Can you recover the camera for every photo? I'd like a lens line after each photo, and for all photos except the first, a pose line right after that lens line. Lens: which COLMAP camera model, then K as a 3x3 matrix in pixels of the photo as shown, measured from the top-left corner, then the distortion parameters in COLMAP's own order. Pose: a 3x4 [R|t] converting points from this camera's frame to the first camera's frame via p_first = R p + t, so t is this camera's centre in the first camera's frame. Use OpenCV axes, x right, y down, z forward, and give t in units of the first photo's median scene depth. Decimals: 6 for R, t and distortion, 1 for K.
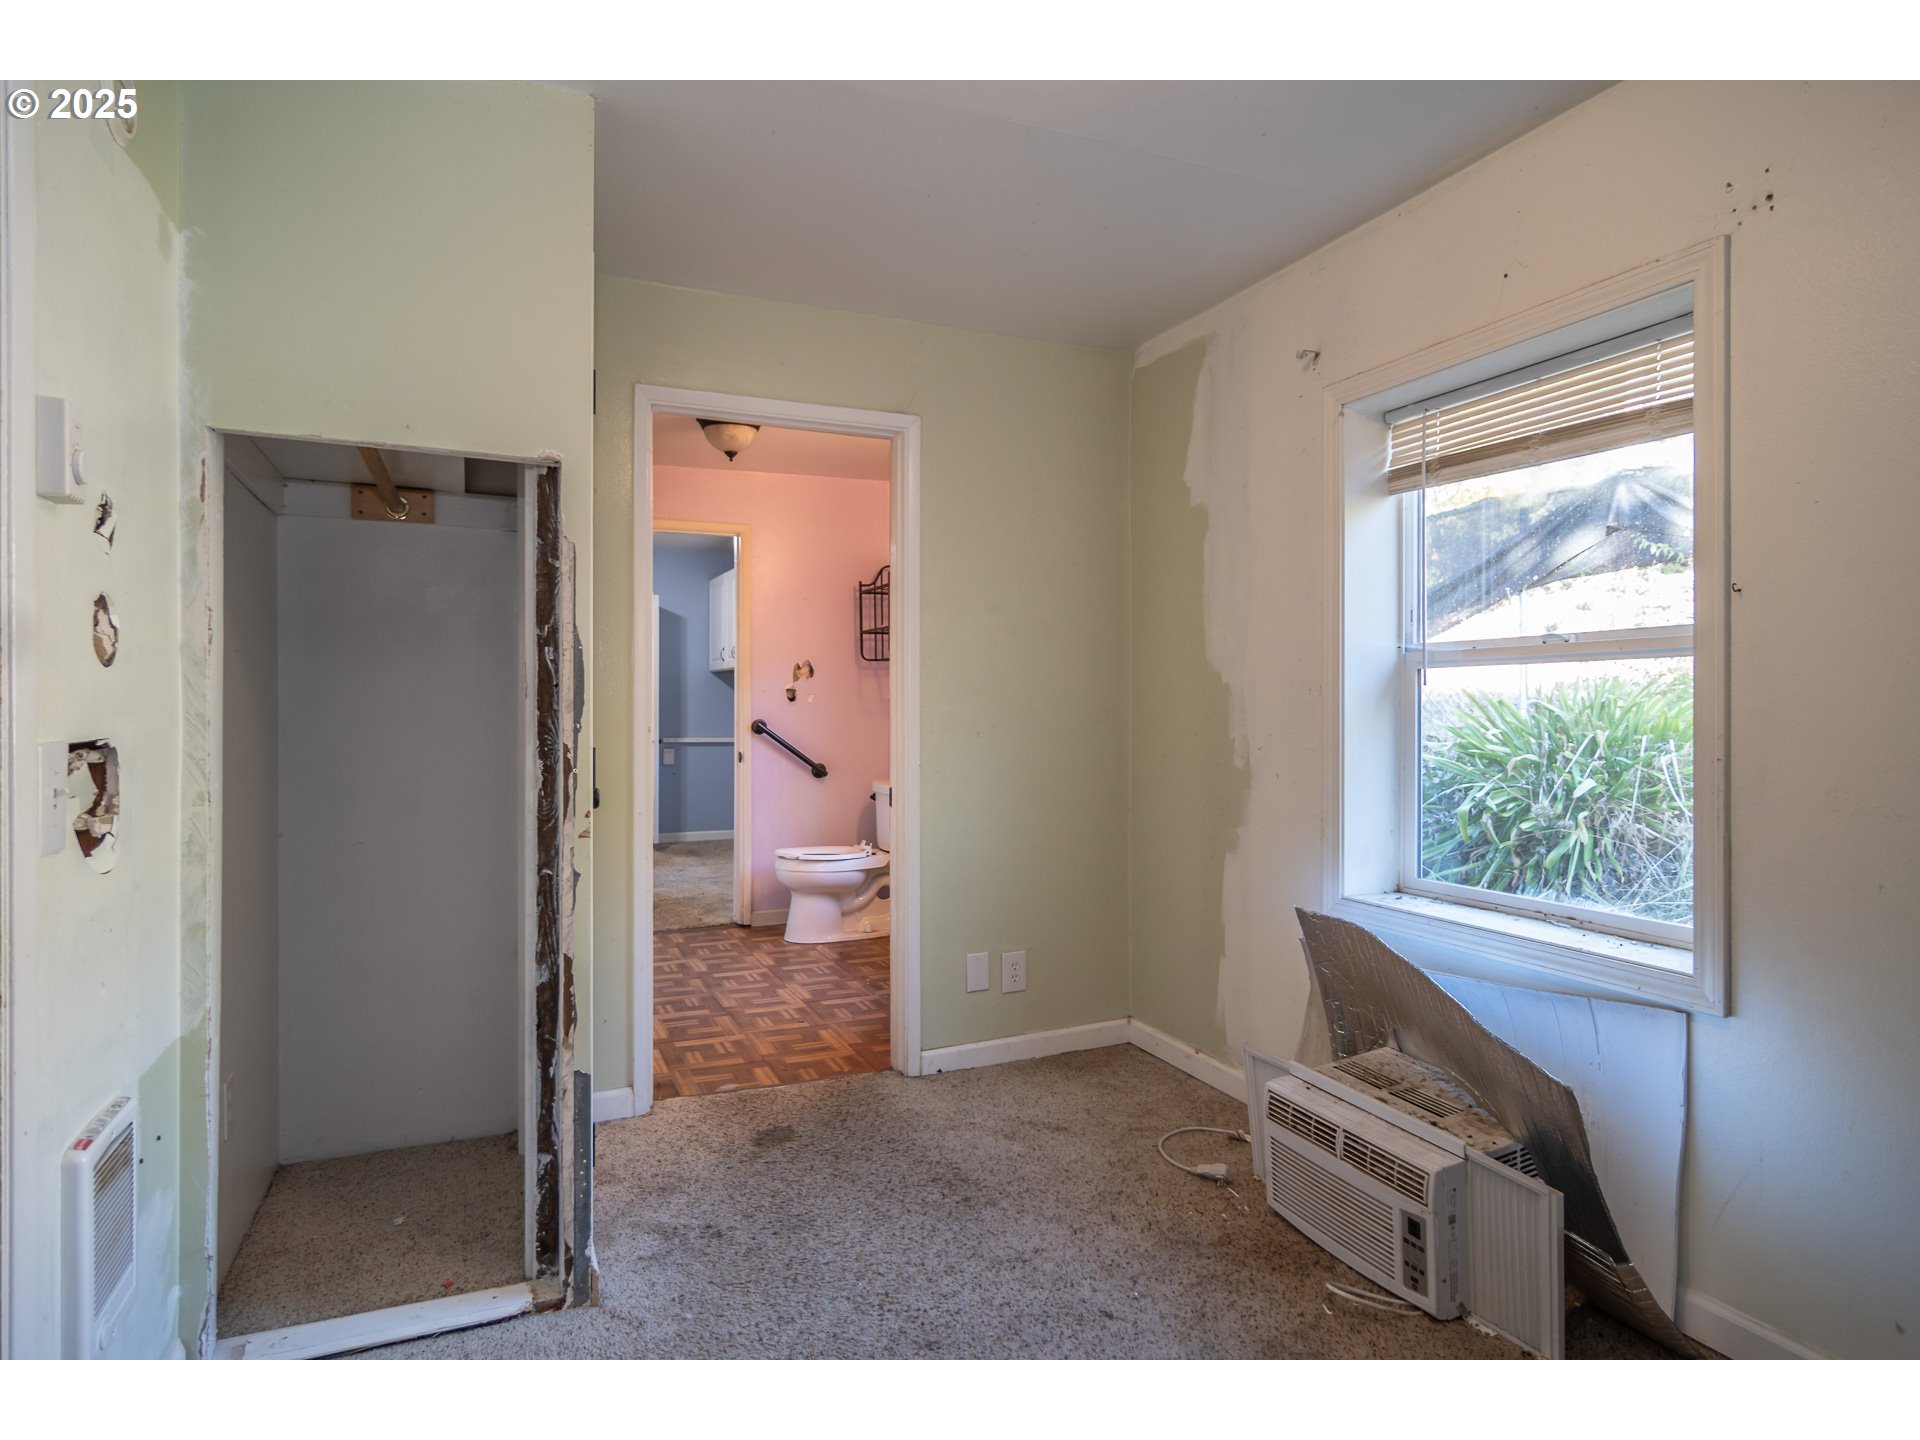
lens RADIAL K [[1026.5, 0, 956.3], [0, 1026.5, 723.5], [0, 0, 1]] dist [-0.001693, 0.003282]
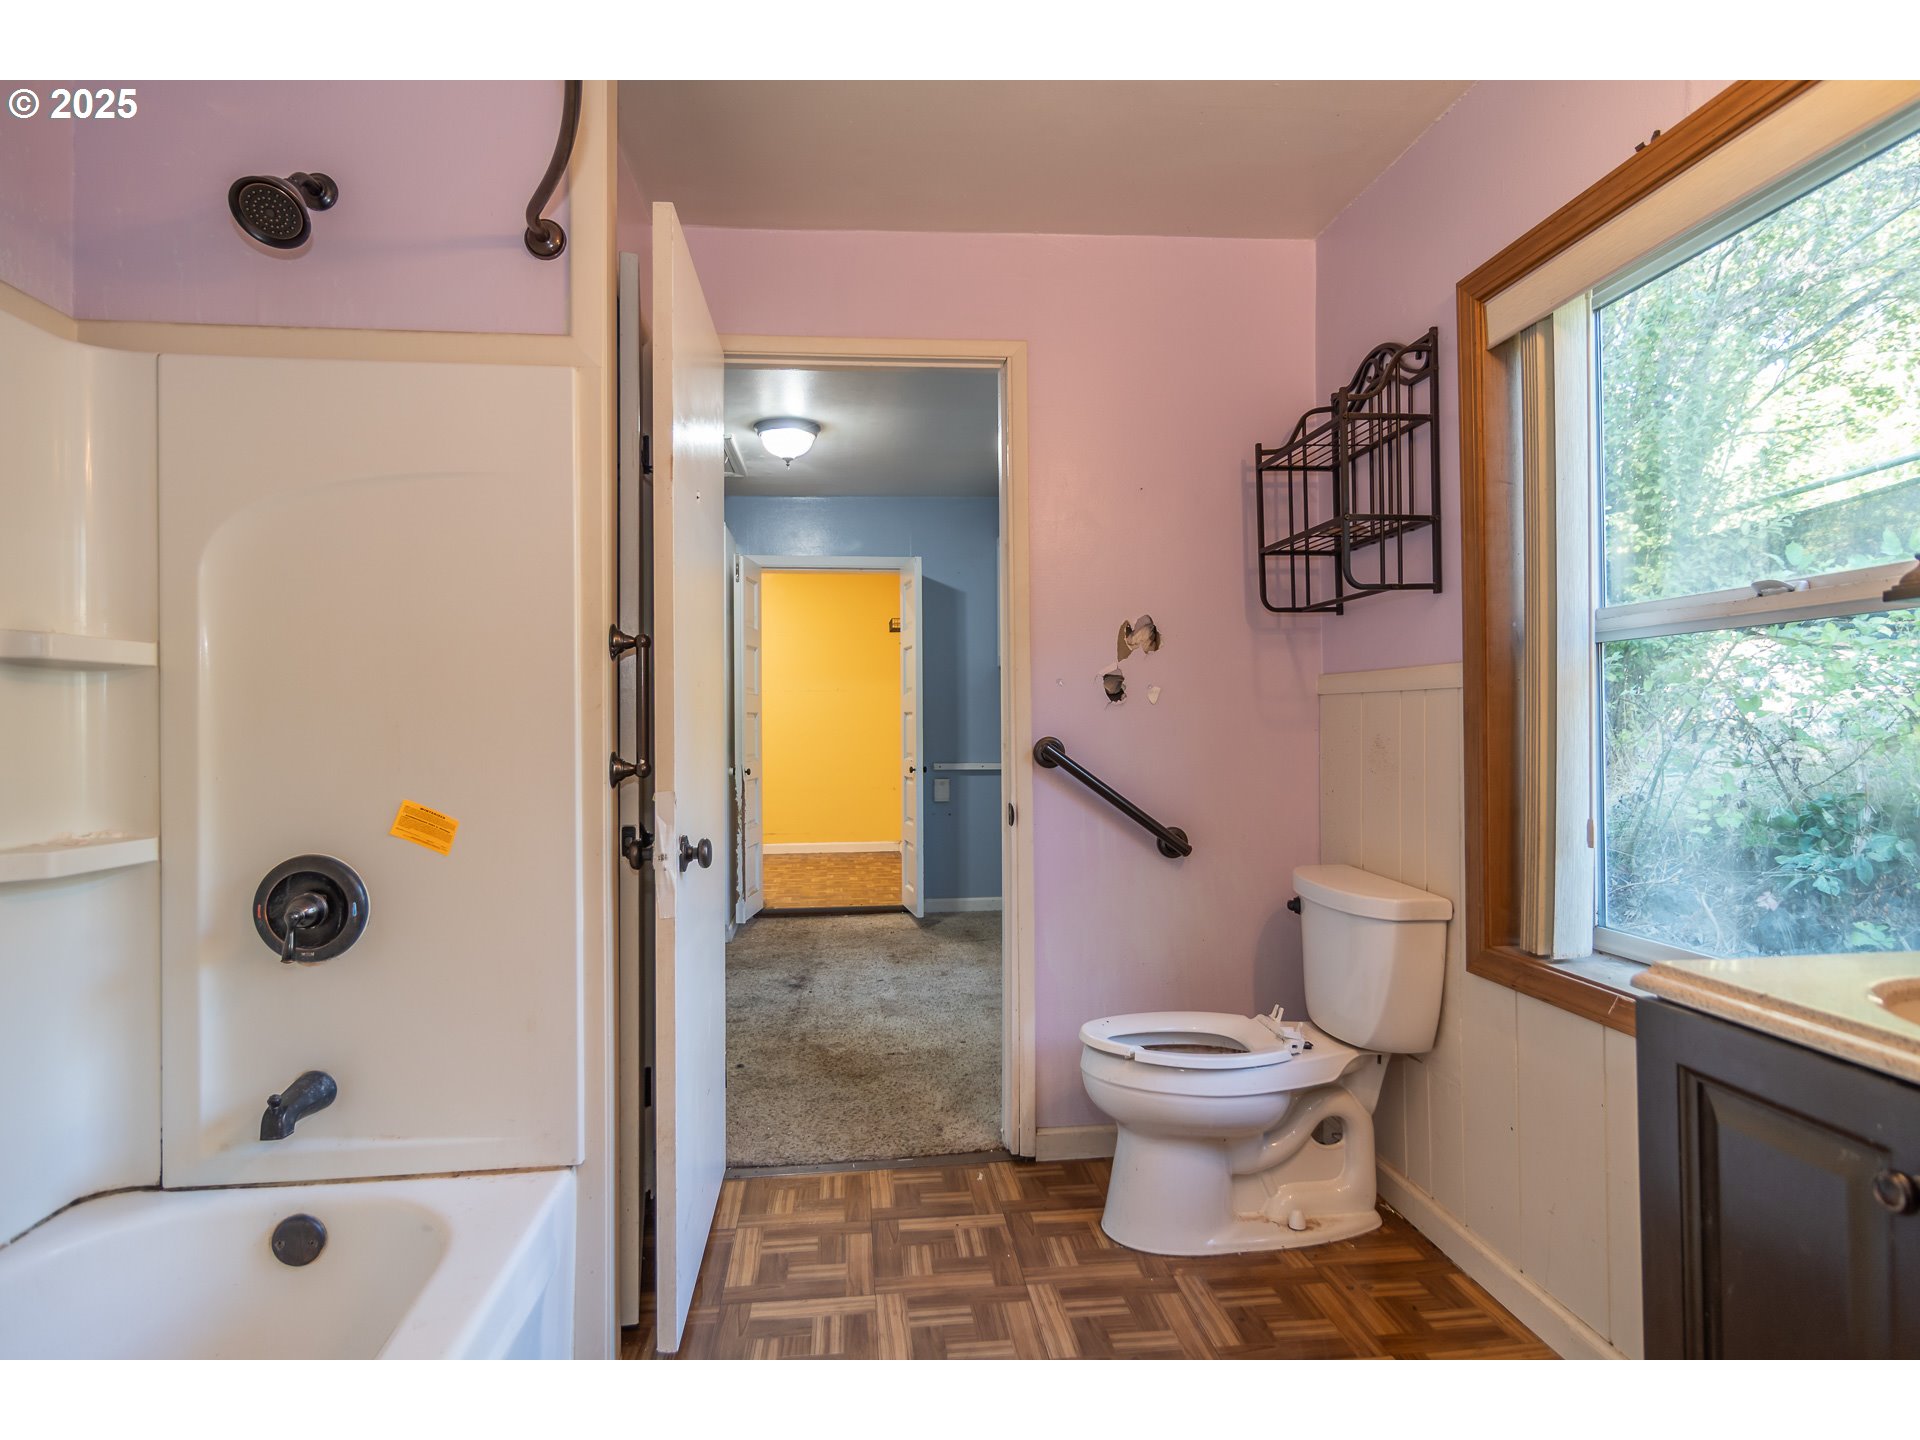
lens RADIAL K [[1026.5, 0, 956.3], [0, 1026.5, 723.5], [0, 0, 1]] dist [-0.001693, 0.003282]
pose [[0.951214, -0.009651, -0.308380, -0.081677], [0.004851, 0.999855, -0.016326, -0.002776], [0.308493, 0.014034, 0.951123, 0.511927]]
